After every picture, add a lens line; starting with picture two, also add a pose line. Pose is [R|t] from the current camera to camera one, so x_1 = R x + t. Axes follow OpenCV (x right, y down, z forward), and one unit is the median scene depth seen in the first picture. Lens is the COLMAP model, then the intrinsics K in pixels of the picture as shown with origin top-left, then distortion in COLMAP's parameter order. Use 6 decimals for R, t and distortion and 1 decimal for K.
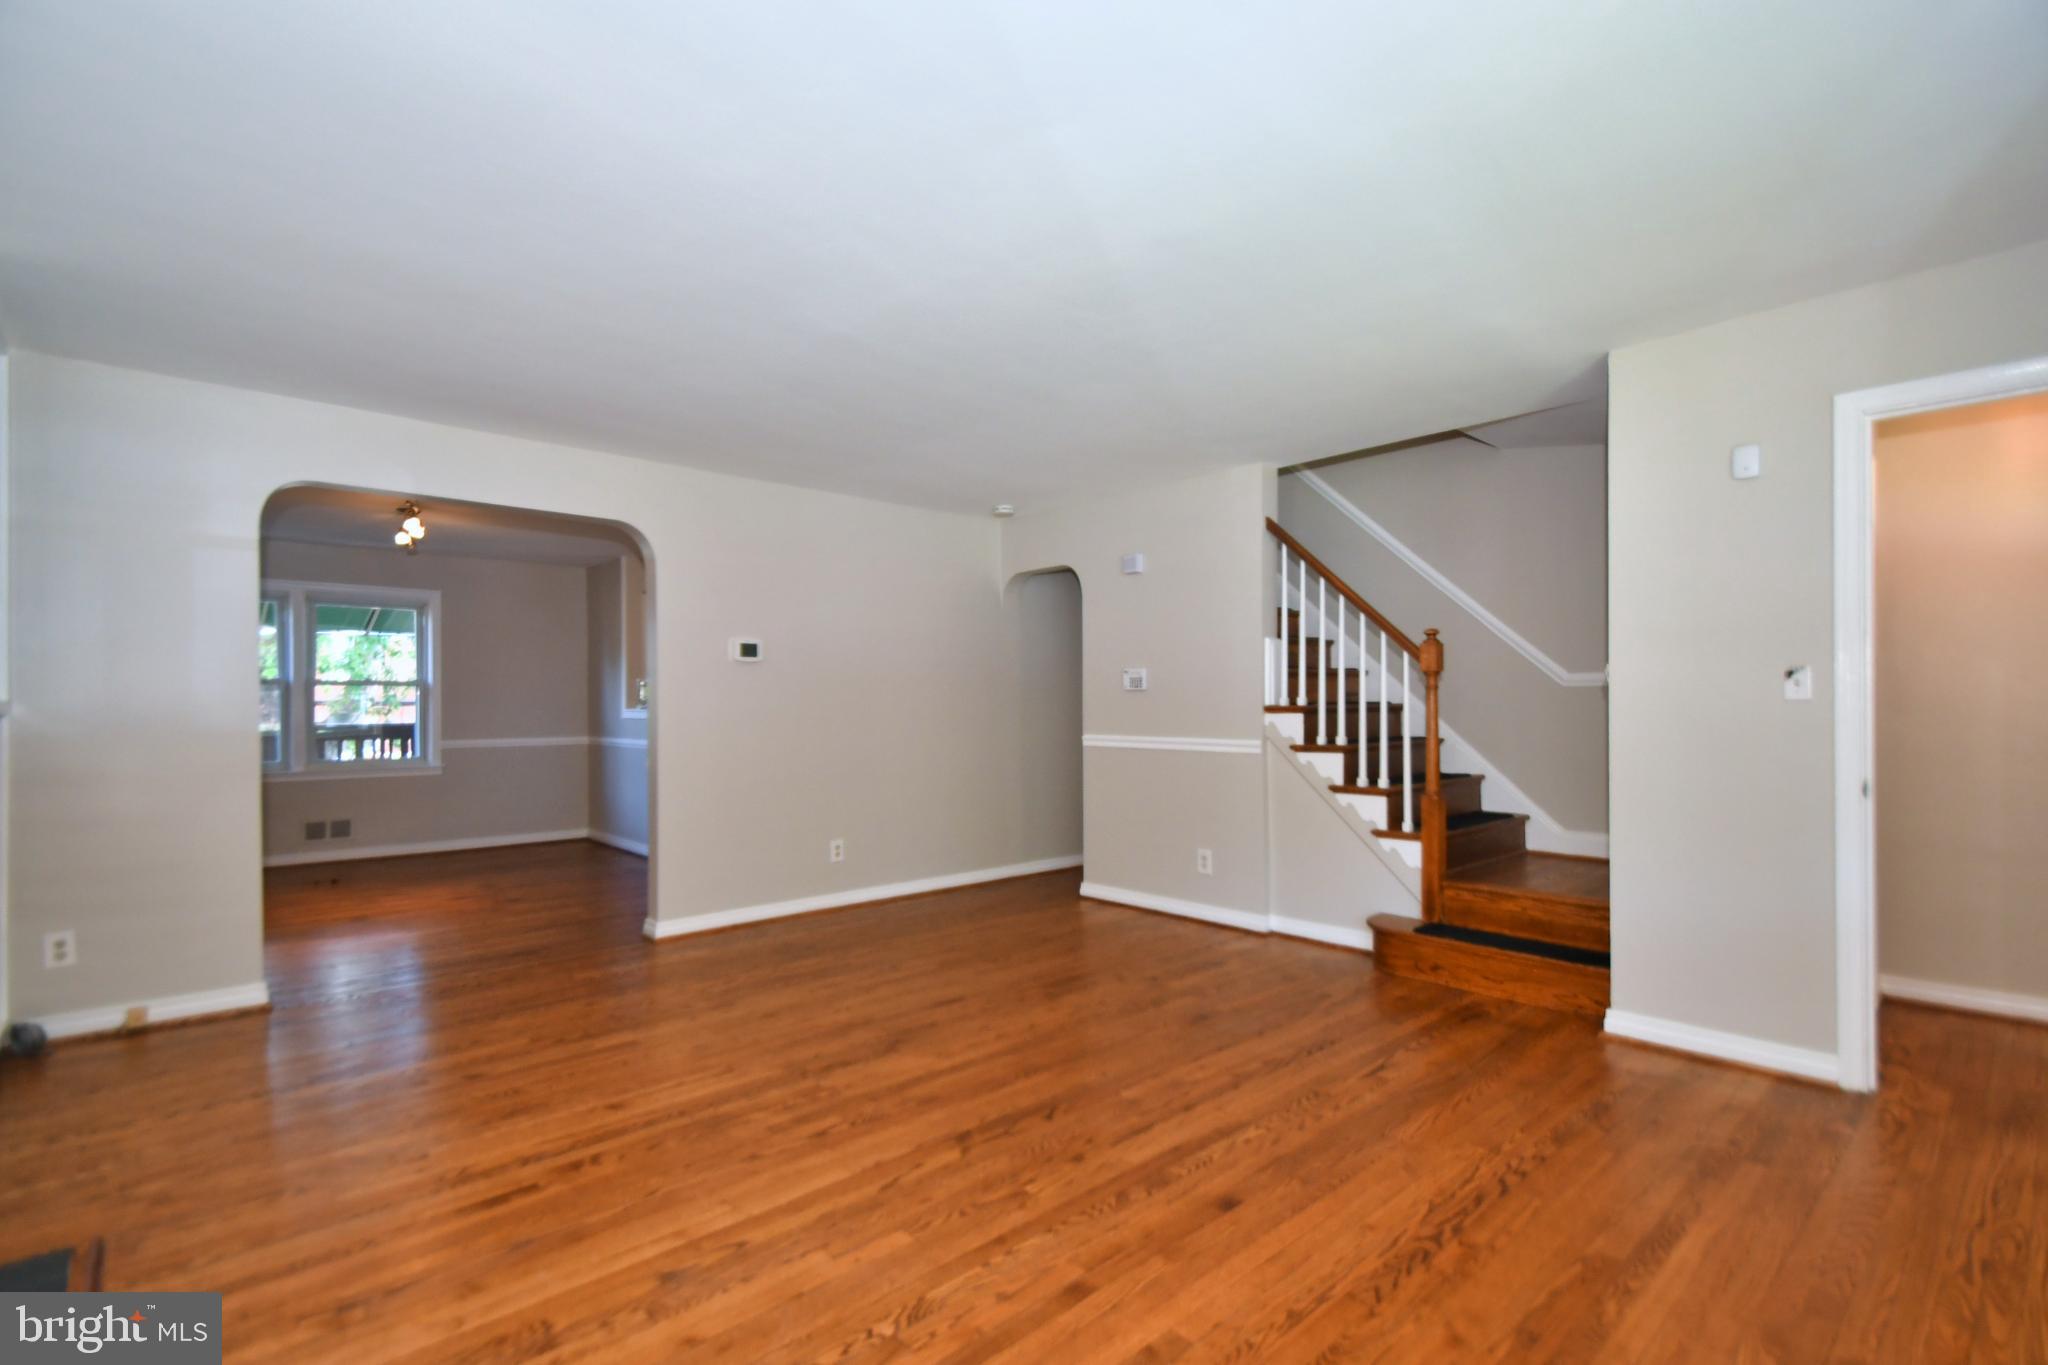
lens RADIAL K [[935.3, 0, 1018.2], [0, 935.3, 704.8], [0, 0, 1]] dist [0.019335, -0.013889]
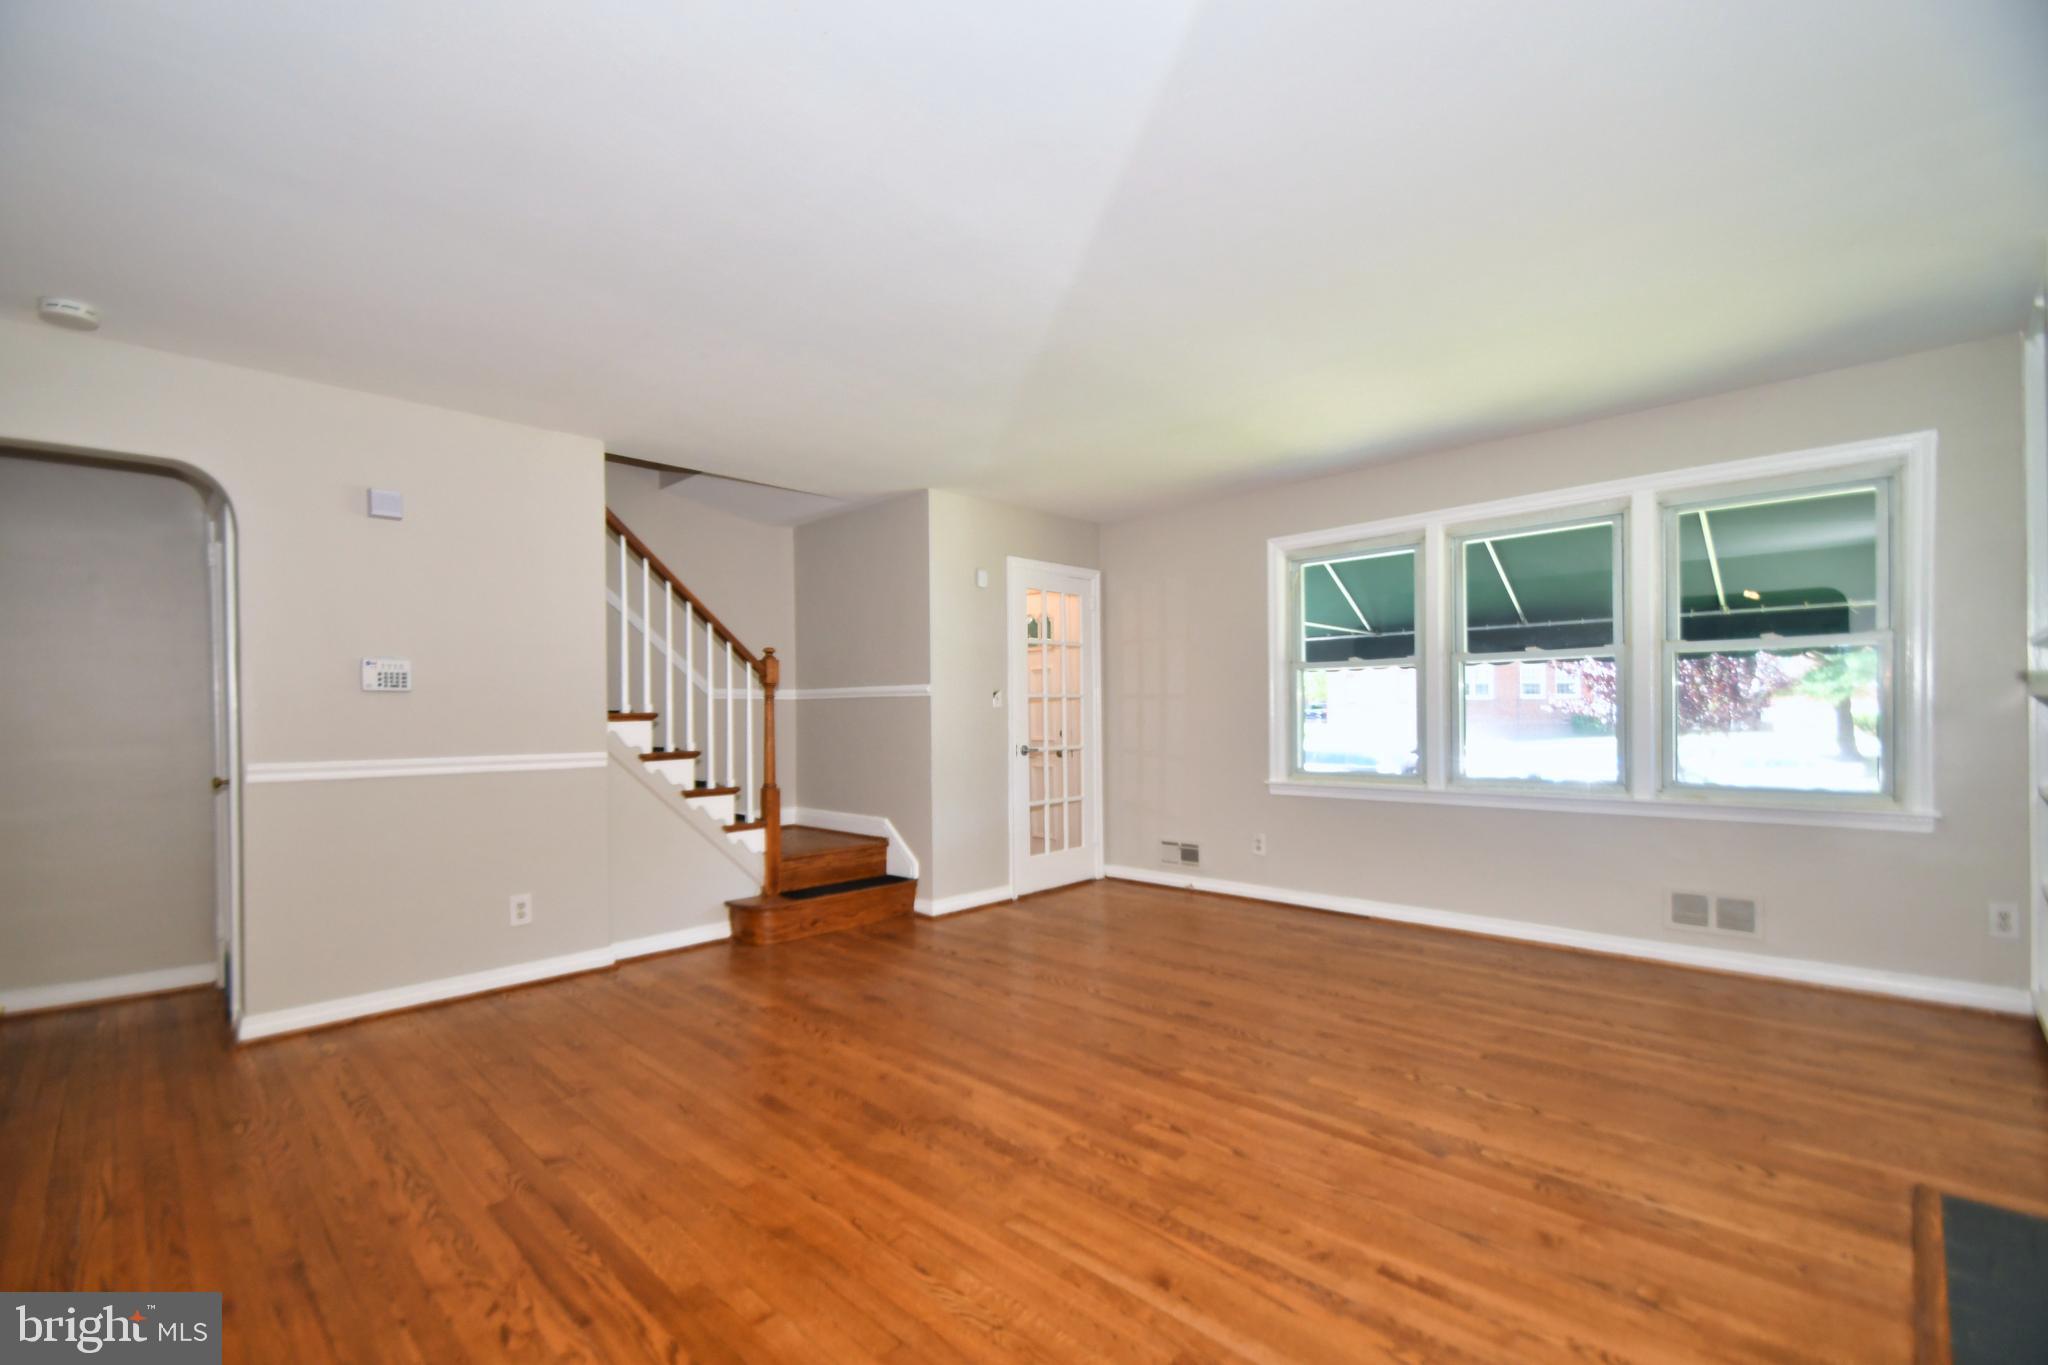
lens RADIAL K [[902.5, 0, 1016.0], [0, 902.5, 719.0], [0, 0, 1]] dist [0.016131, -0.000242]
pose [[-0.065112, -0.002462, 0.997875, -0.892590], [0.009689, 0.999948, 0.003099, 0.011021], [-0.997831, 0.009871, -0.065085, 0.942804]]
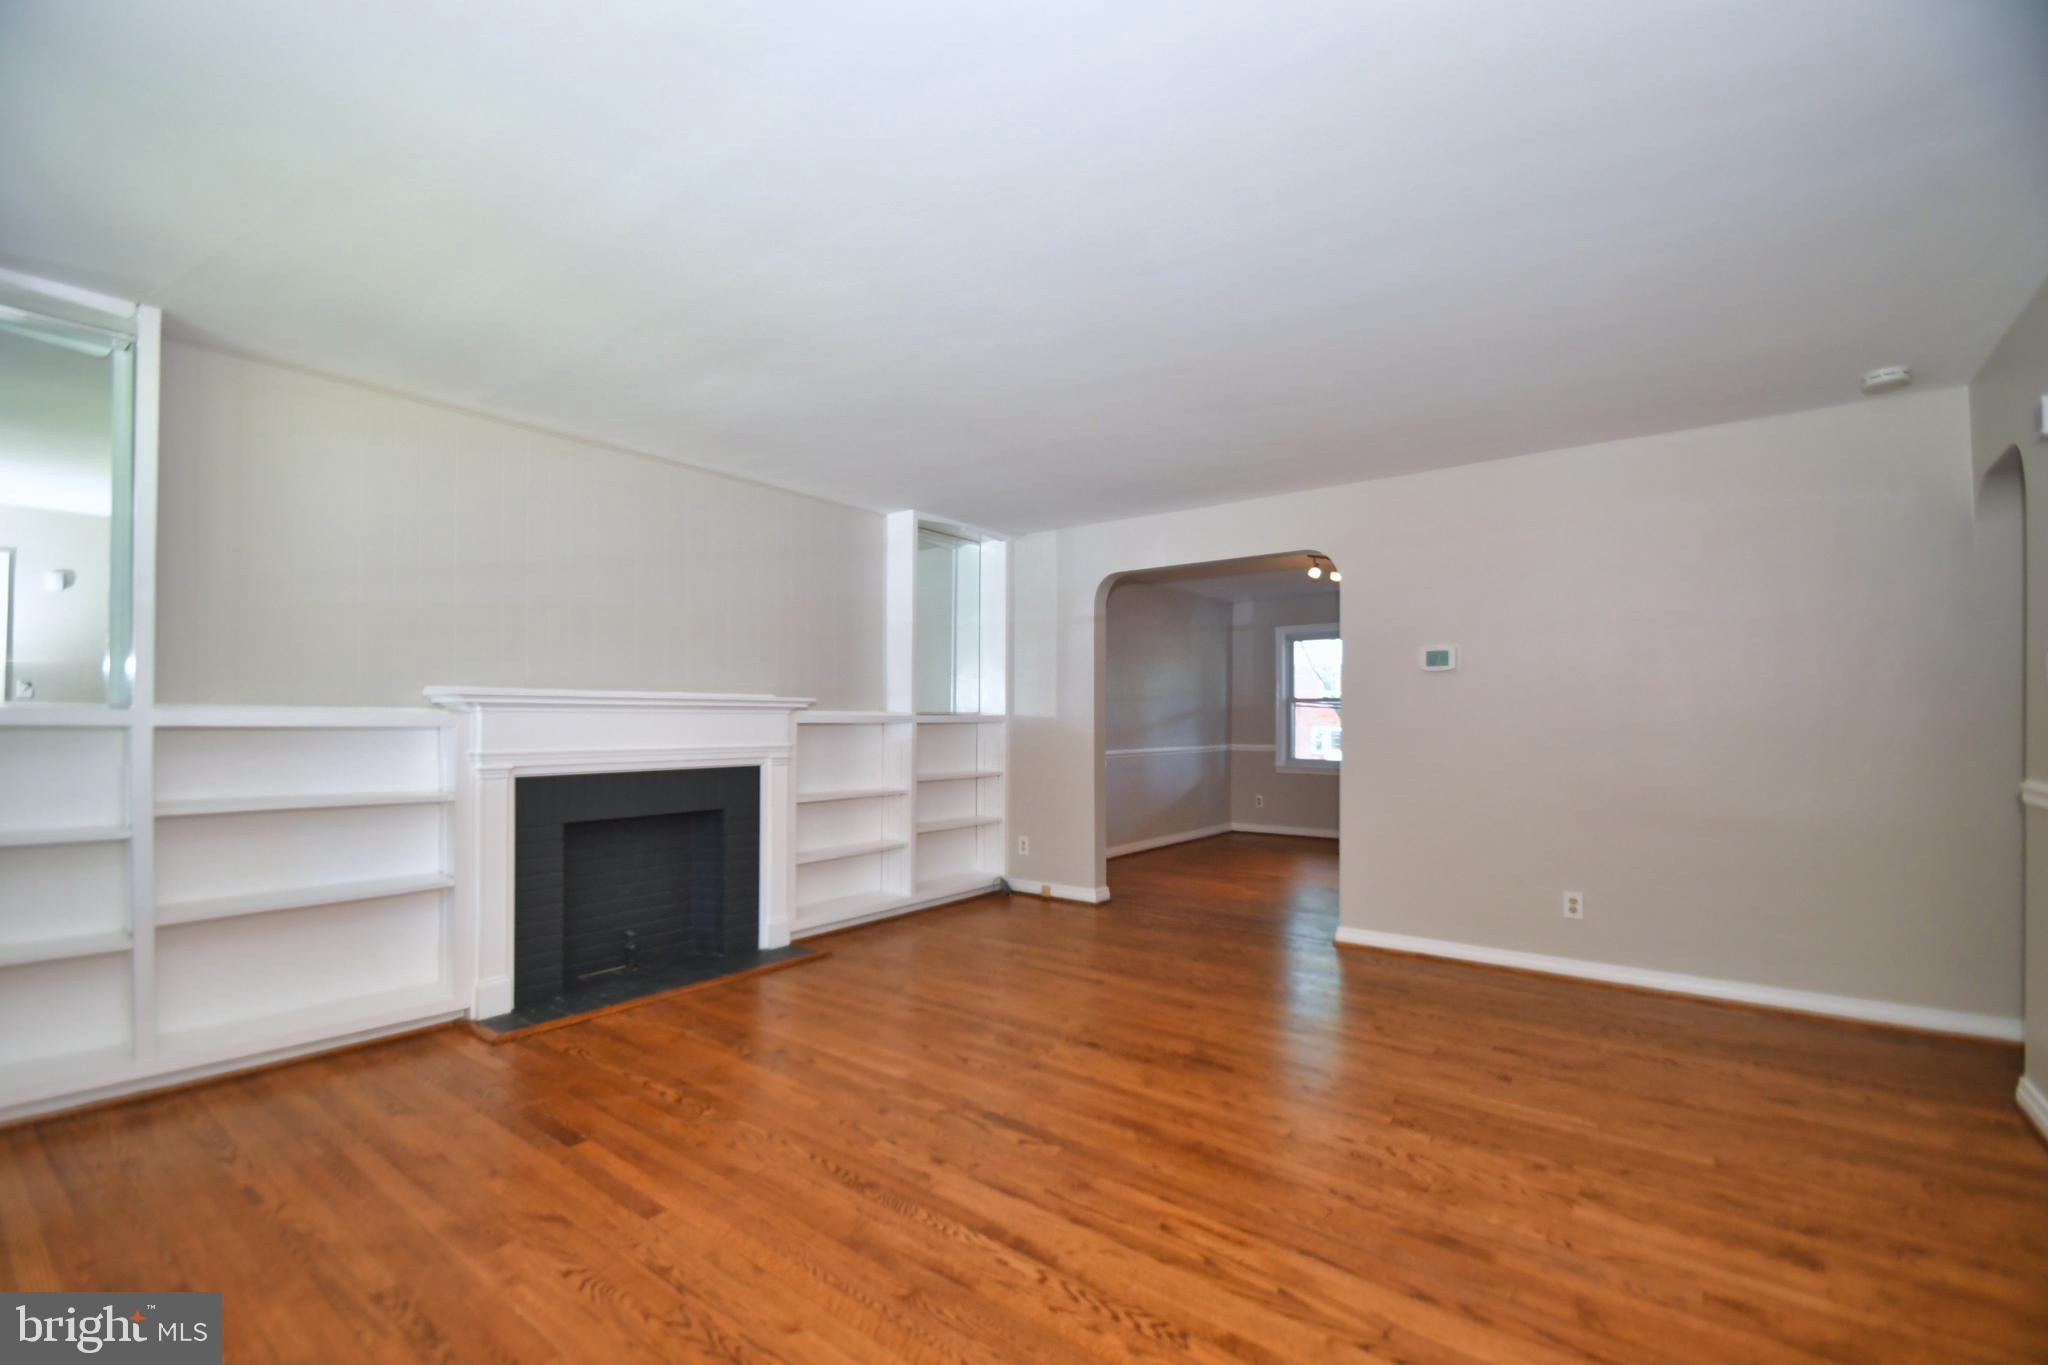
lens RADIAL K [[889.4, 0, 999.4], [0, 889.4, 721.8], [0, 0, 1]] dist [0.016992, -0.011094]
pose [[0.155685, 0.007893, -0.987775, 0.754818], [0.002414, 0.999962, 0.008371, -0.007500], [0.987804, -0.003688, 0.155660, 0.660145]]
